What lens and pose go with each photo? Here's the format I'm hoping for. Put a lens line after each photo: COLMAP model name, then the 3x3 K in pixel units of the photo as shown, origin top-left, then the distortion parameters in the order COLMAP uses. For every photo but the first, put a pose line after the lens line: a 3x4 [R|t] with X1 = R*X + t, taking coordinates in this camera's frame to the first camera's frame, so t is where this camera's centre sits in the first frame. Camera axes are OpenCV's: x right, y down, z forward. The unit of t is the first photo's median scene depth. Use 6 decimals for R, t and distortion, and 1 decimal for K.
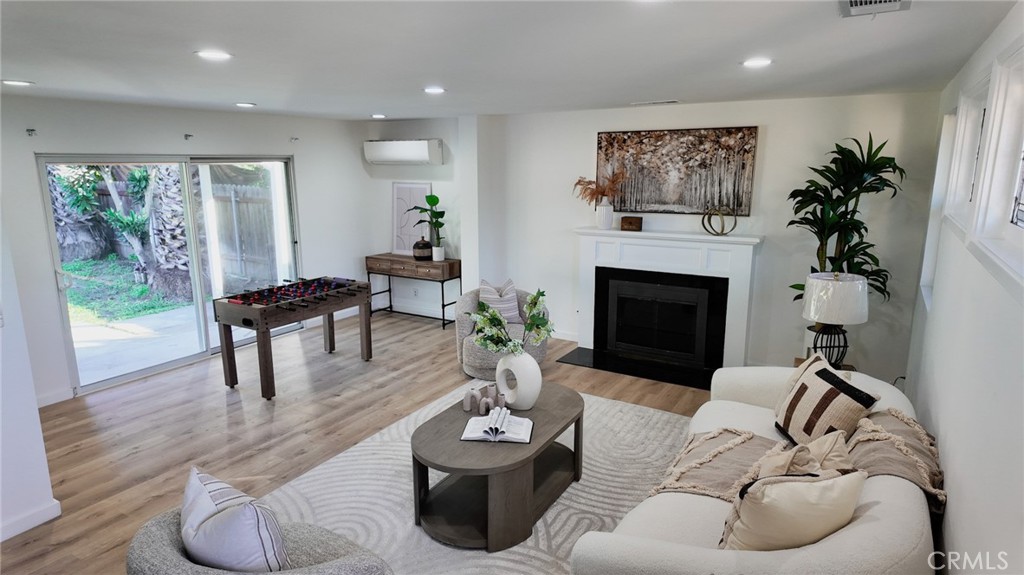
lens RADIAL K [[600.9, 0, 512.0], [0, 600.9, 287.5], [0, 0, 1]] dist [0.079792, -0.084698]
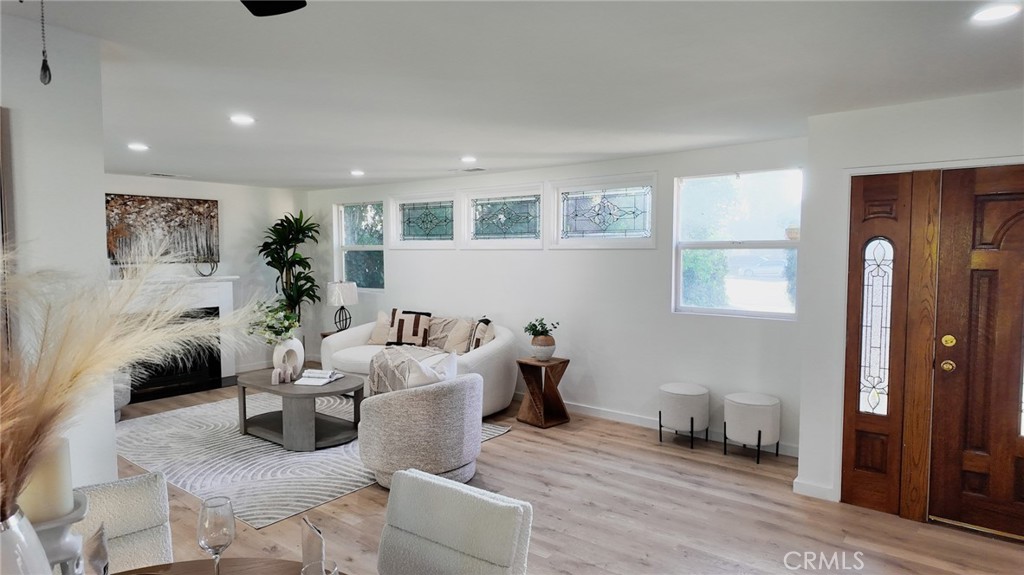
lens RADIAL K [[611.0, 0, 505.1], [0, 611.0, 285.8], [0, 0, 1]] dist [0.081593, -0.080896]
pose [[0.135106, -0.055737, 0.989262, -0.908841], [0.202231, 0.978951, 0.027537, 0.029606], [-0.969974, 0.196339, 0.143534, 0.154098]]
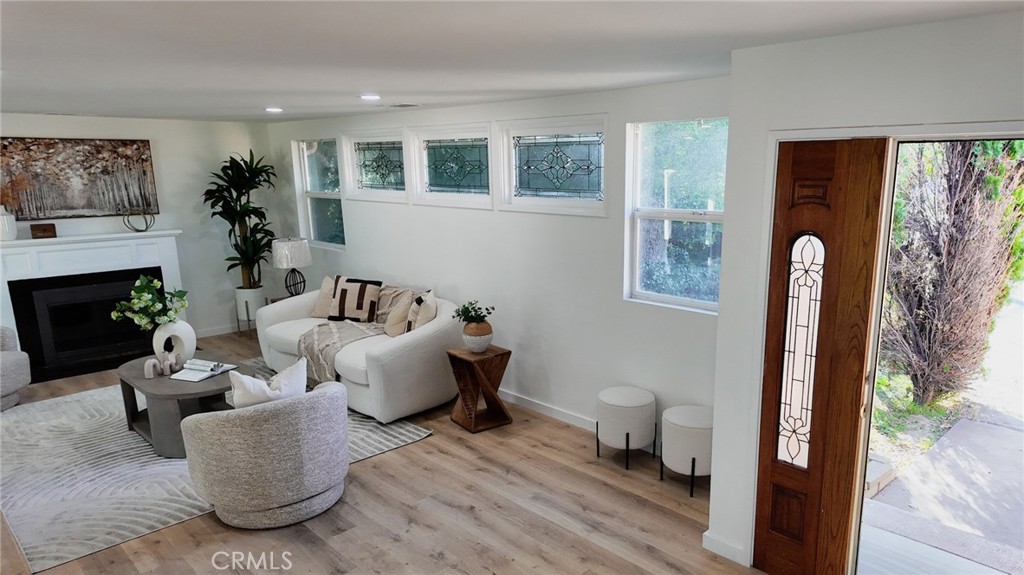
lens RADIAL K [[686.5, 0, 555.9], [0, 686.5, 321.5], [0, 0, 1]] dist [0.038528, -0.008554]
pose [[0.242782, -0.219268, 0.944975, -0.749406], [0.204619, 0.963779, 0.171061, 0.014266], [-0.948255, 0.151829, 0.278854, -0.105116]]
